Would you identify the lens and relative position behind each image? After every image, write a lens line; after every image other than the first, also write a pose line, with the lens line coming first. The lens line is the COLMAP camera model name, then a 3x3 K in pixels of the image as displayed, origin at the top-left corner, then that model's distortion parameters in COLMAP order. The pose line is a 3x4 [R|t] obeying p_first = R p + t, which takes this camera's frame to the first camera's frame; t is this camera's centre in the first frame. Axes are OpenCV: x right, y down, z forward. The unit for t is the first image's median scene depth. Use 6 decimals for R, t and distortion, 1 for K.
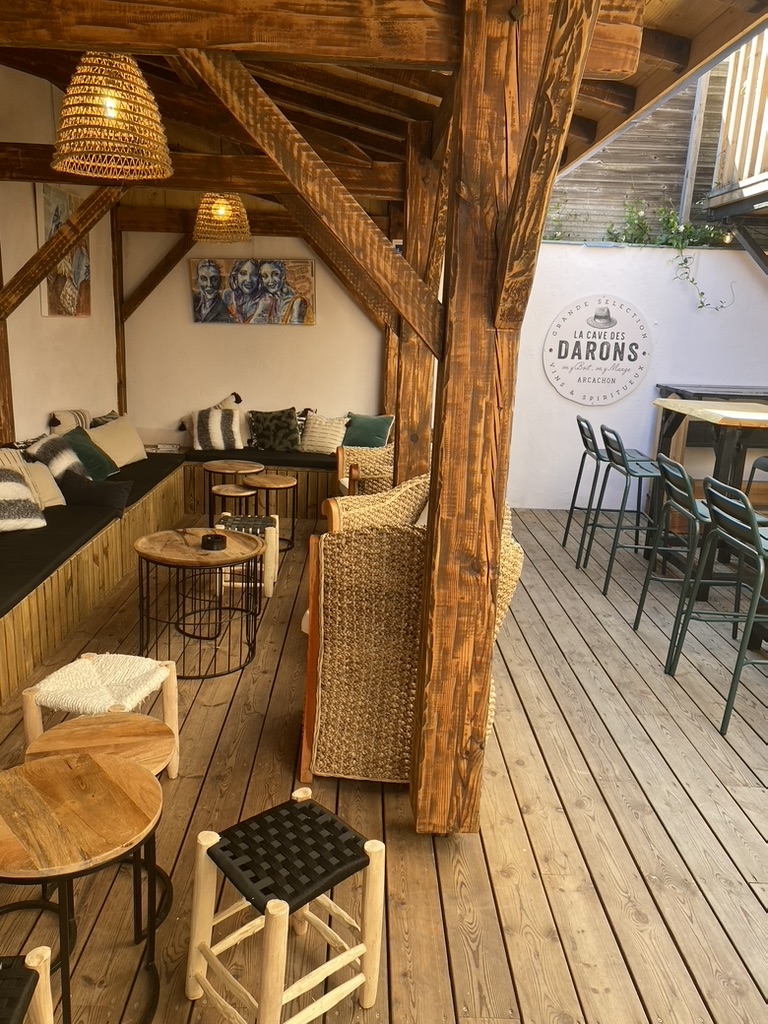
lens RADIAL K [[779.9, 0, 371.7], [0, 779.9, 511.3], [0, 0, 1]] dist [0.037487, -0.034268]
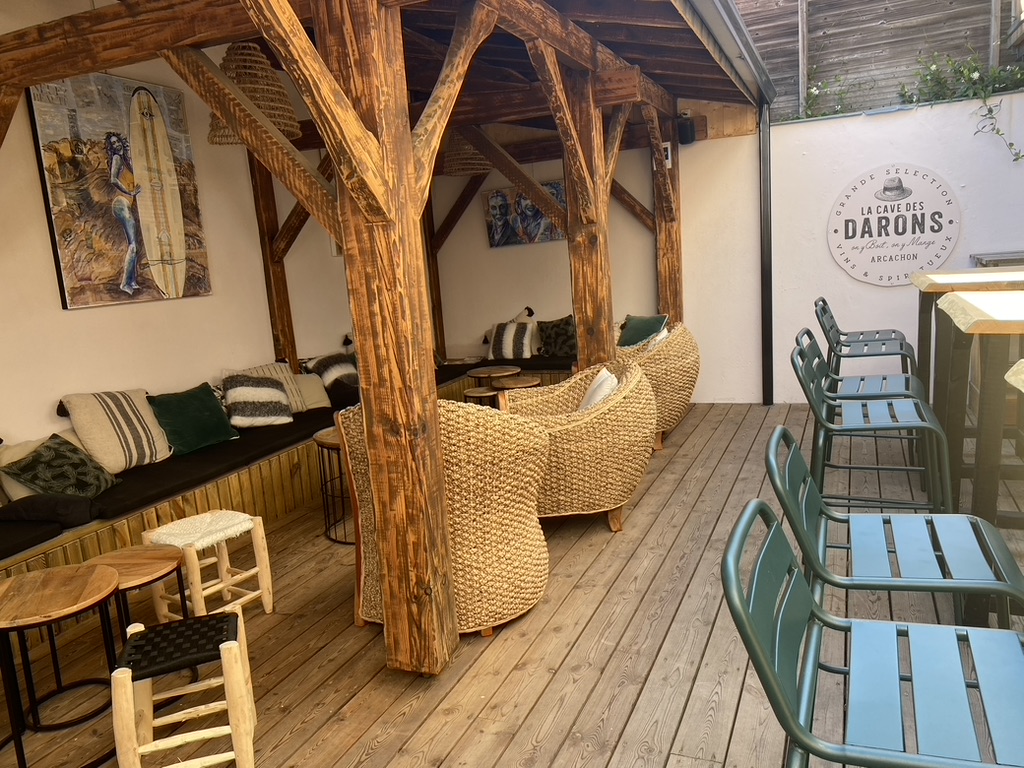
lens RADIAL K [[773.5, 0, 511.2], [0, 773.5, 389.0], [0, 0, 1]] dist [0.043651, -0.033273]
pose [[0.911221, -0.040392, -0.409932, 0.317296], [0.018096, 0.998145, -0.058125, 0.034132], [0.411519, 0.045547, 0.910262, 0.012790]]
